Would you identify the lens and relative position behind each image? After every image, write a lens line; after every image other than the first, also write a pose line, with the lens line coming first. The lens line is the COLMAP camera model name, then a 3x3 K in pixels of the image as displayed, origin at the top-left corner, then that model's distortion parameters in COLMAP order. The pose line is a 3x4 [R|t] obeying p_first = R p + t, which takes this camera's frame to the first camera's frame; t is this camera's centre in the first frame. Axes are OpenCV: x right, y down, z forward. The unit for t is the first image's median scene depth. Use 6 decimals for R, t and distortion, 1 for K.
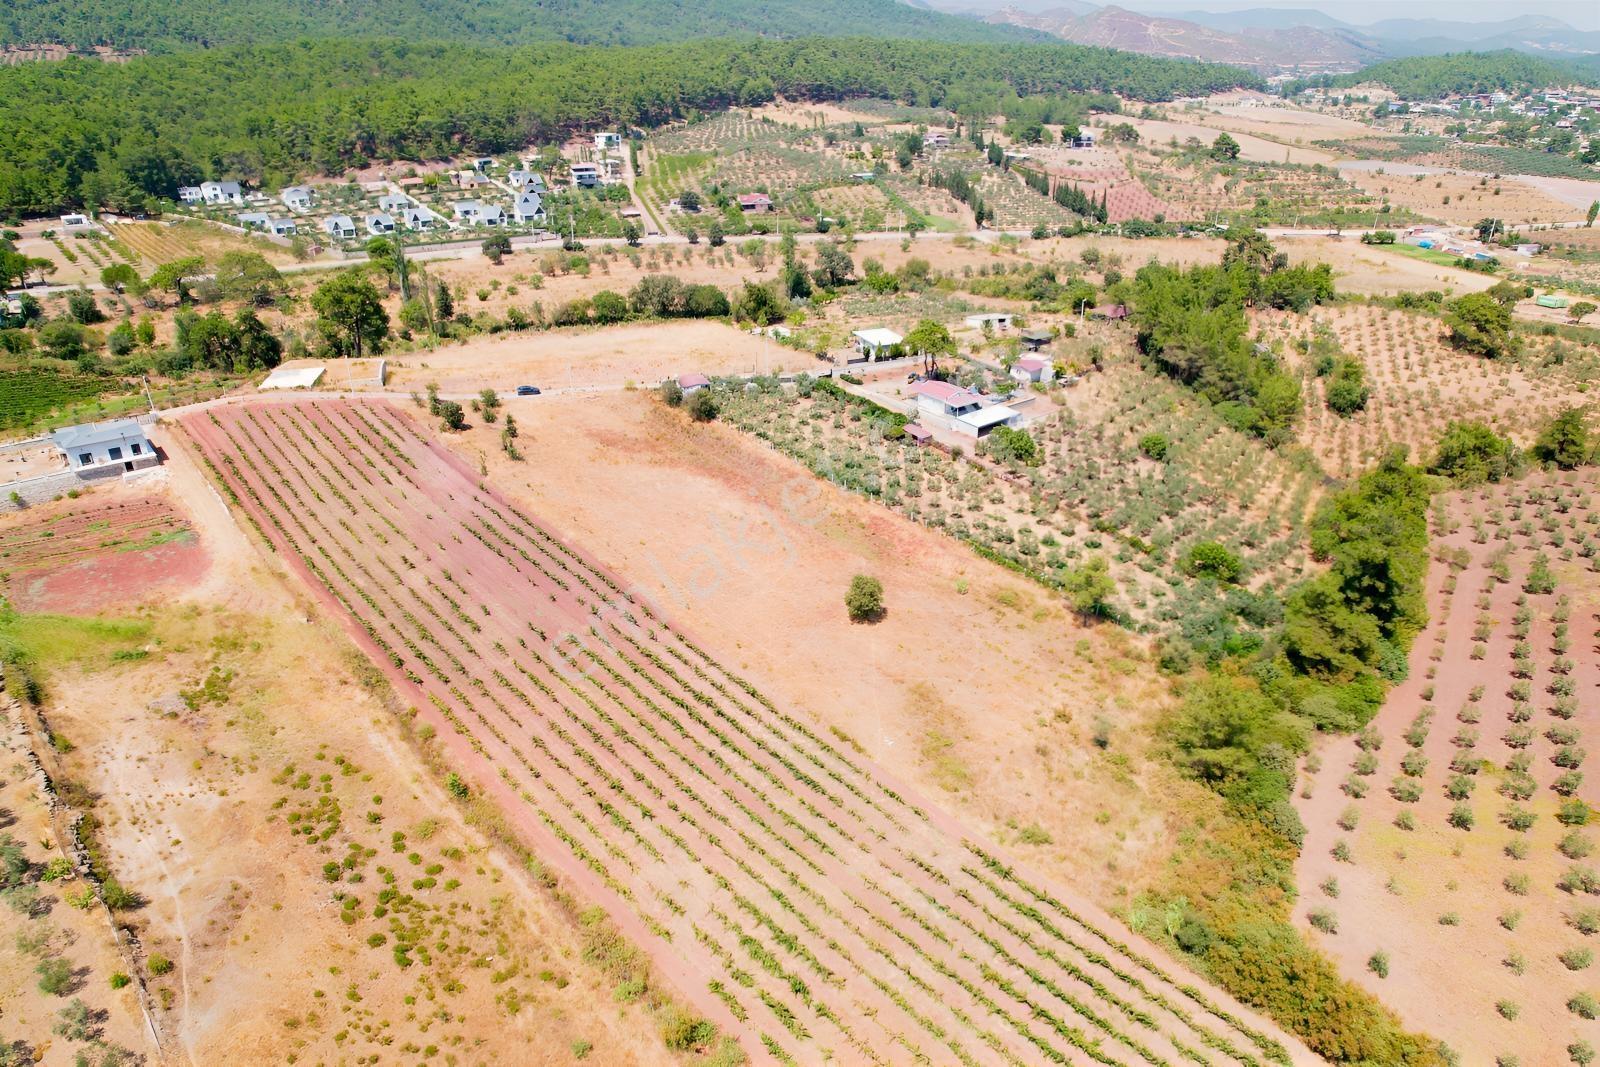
lens RADIAL K [[1025.5, 0, 800.0], [0, 1025.5, 533.5], [0, 0, 1]] dist [-0.077407, 0.072757]
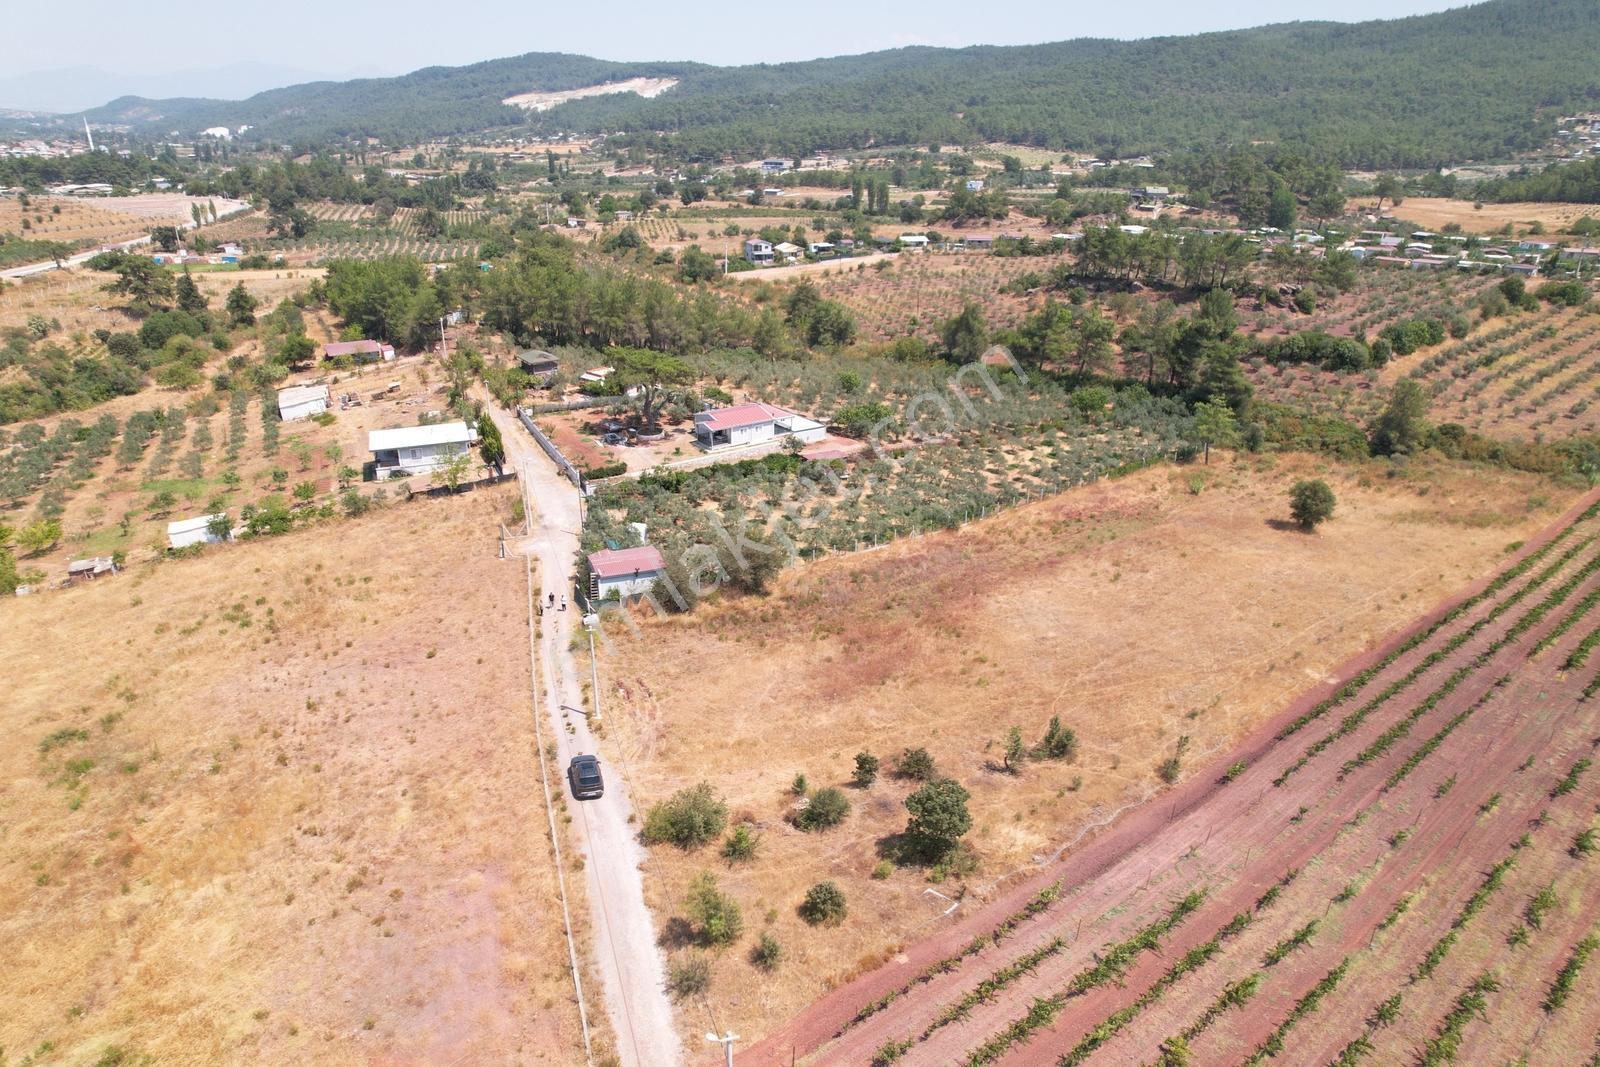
lens RADIAL K [[1025.5, 0, 800.0], [0, 1025.5, 533.5], [0, 0, 1]] dist [-0.077407, 0.072757]
pose [[0.025088, -0.395273, 0.918221, -0.515707], [0.434904, 0.831352, 0.345995, -0.278402], [-0.900127, 0.390658, 0.192763, 0.790147]]
